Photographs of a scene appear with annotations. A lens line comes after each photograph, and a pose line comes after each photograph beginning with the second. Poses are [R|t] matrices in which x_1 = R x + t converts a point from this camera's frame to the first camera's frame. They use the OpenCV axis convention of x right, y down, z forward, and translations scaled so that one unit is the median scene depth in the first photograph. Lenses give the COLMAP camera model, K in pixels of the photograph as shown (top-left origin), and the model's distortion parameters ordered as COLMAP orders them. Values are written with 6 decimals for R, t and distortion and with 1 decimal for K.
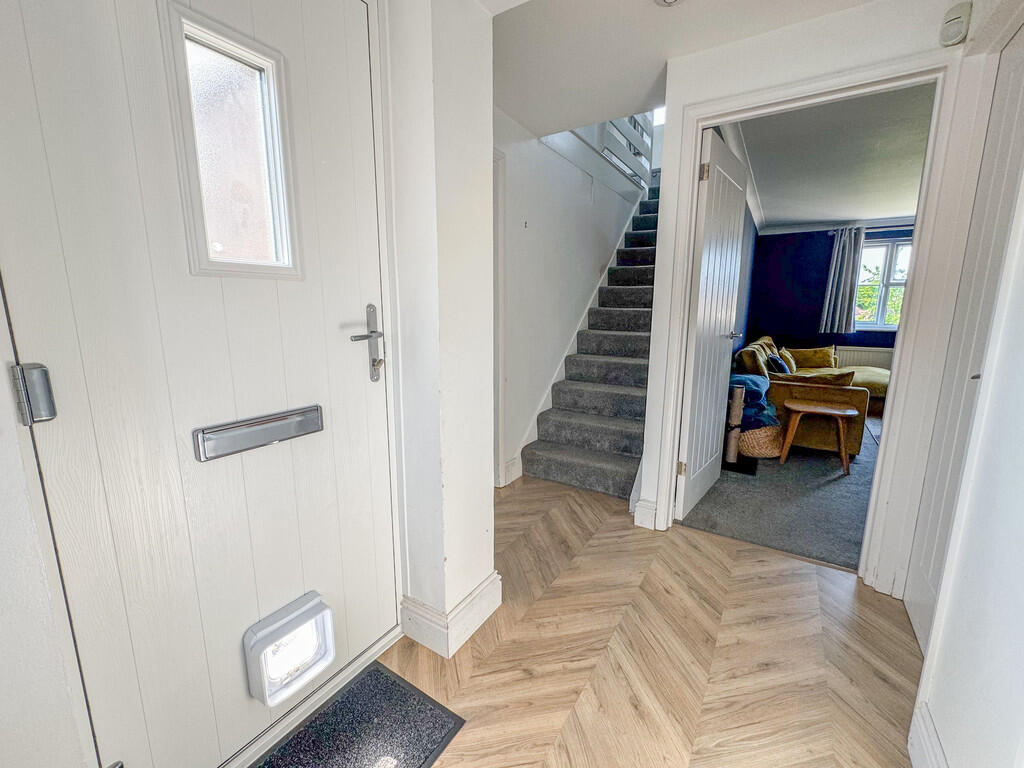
lens RADIAL K [[420.2, 0, 516.0], [0, 420.2, 384.8], [0, 0, 1]] dist [-0.001313, 0.000047]
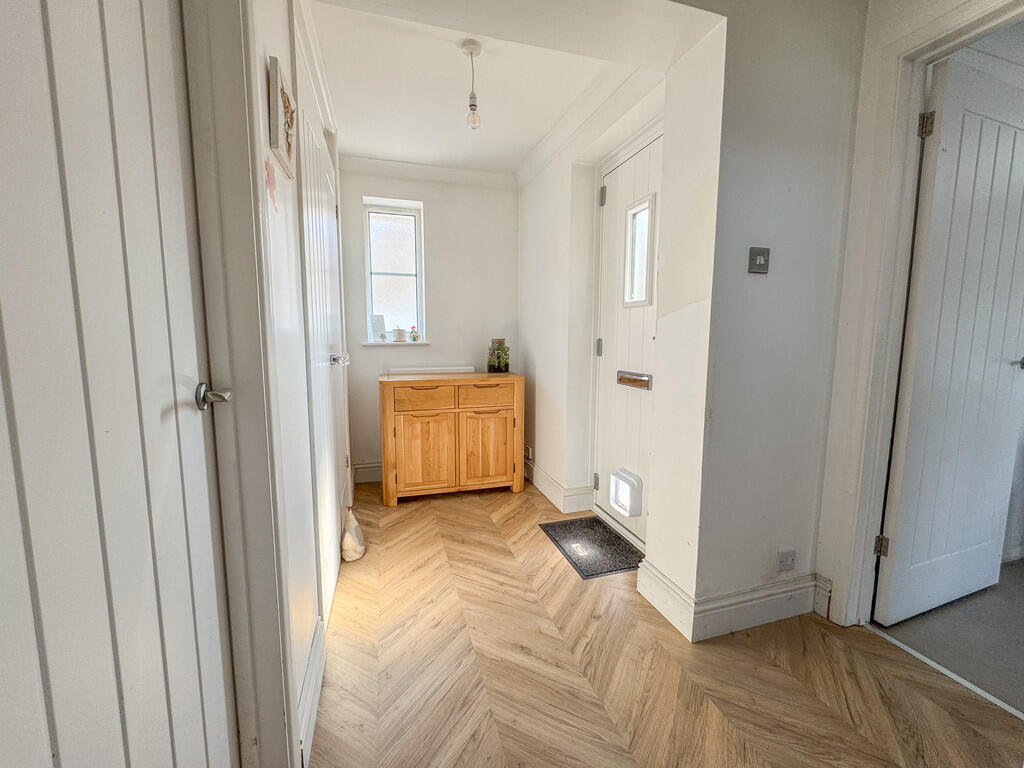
lens RADIAL K [[420.2, 0, 510.3], [0, 420.2, 384.9], [0, 0, 1]] dist [-0.001313, 0.000047]
pose [[-0.647860, 0.078930, -0.757659, 0.985336], [-0.147966, 0.962635, 0.226806, -0.178147], [0.747251, 0.259046, -0.611973, 1.296808]]
